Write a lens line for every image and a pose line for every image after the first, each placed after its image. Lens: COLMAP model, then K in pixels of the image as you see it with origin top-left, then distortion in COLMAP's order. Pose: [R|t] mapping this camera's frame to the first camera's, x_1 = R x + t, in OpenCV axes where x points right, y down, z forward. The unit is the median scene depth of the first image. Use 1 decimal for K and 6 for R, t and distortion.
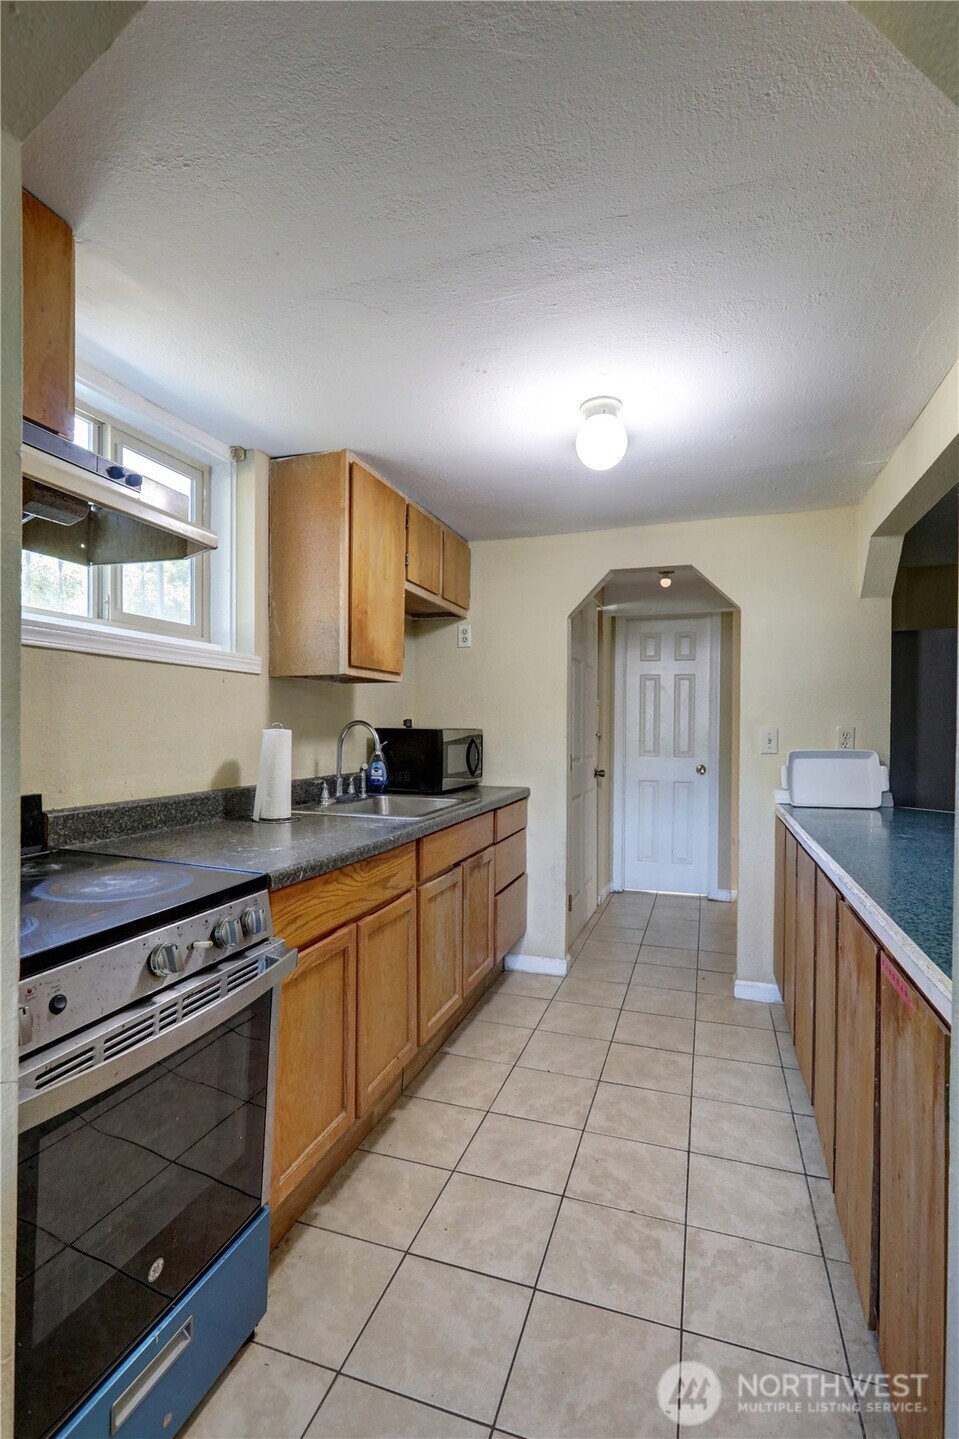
lens RADIAL K [[669.7, 0, 477.4], [0, 669.7, 726.5], [0, 0, 1]] dist [-0.003922, 0.000095]
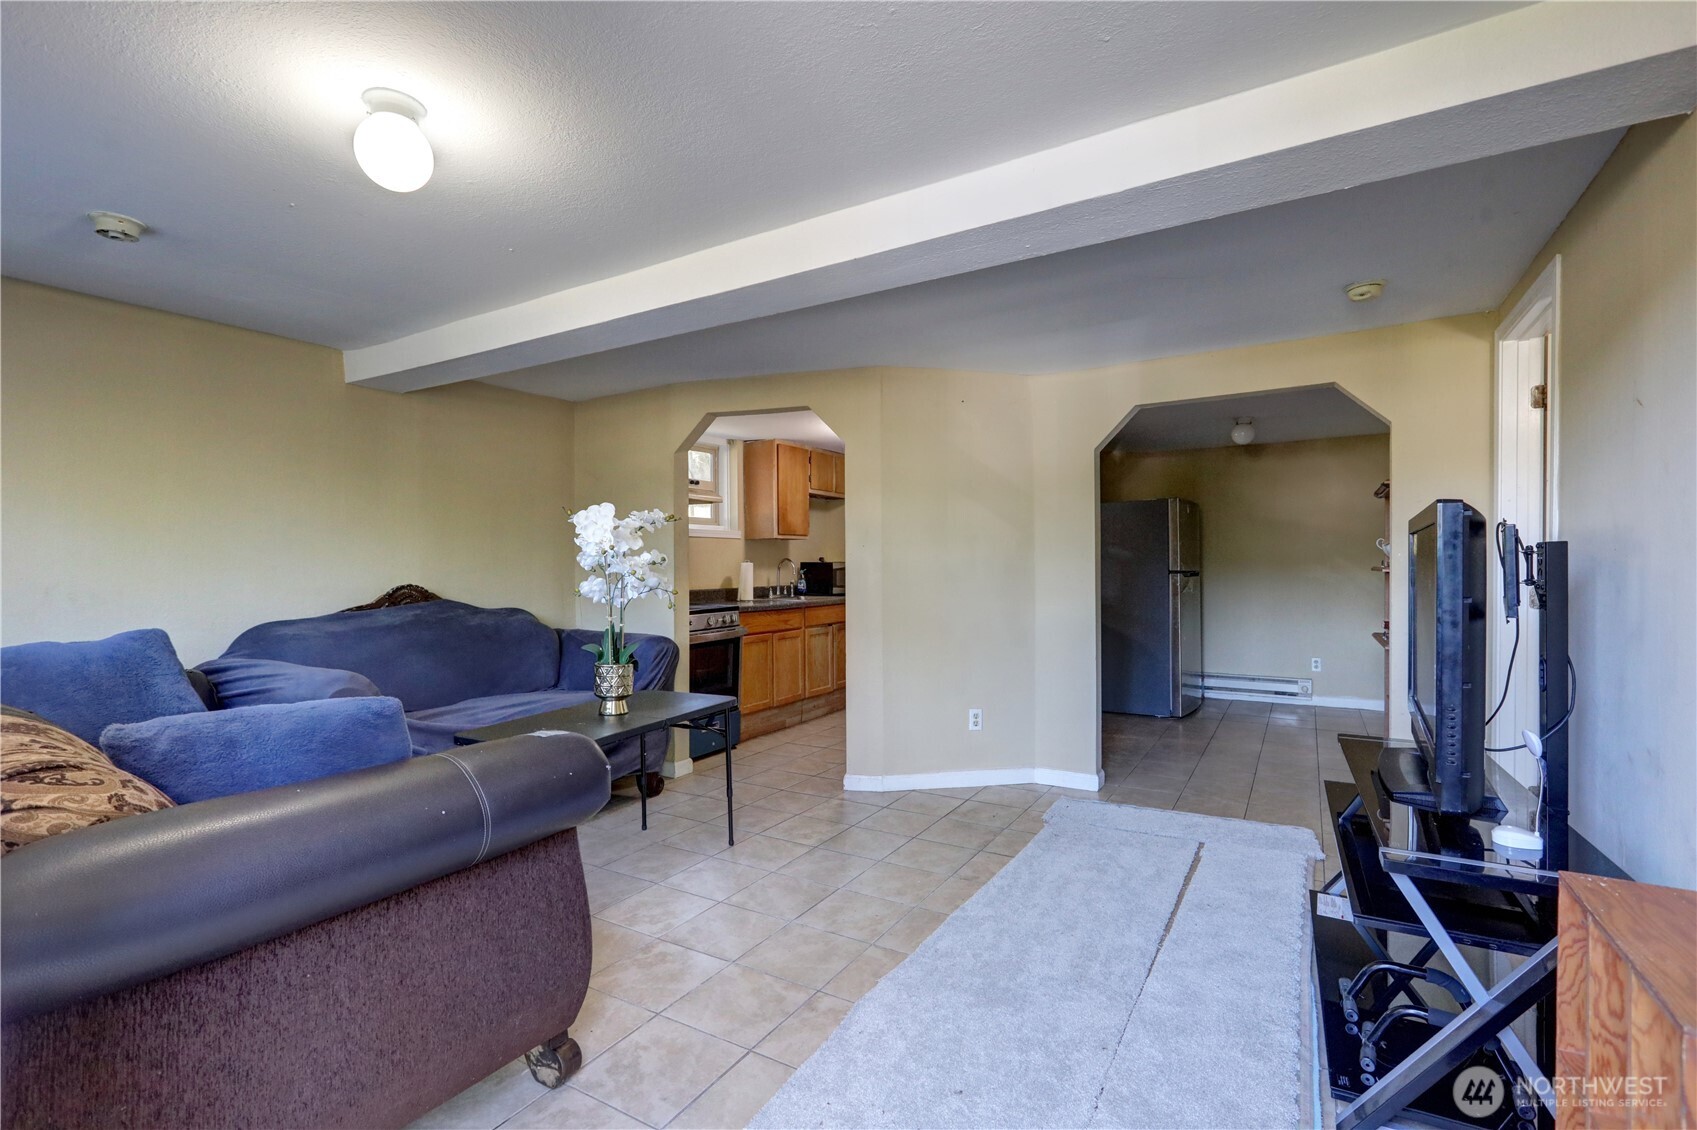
lens RADIAL K [[789.8, 0, 860.3], [0, 789.8, 564.9], [0, 0, 1]] dist [-0.003922, 0.000095]
pose [[0.981327, -0.011196, -0.192023, 0.564667], [0.011960, 0.999924, 0.002823, 0.007309], [0.191977, -0.005067, 0.981386, -1.488419]]
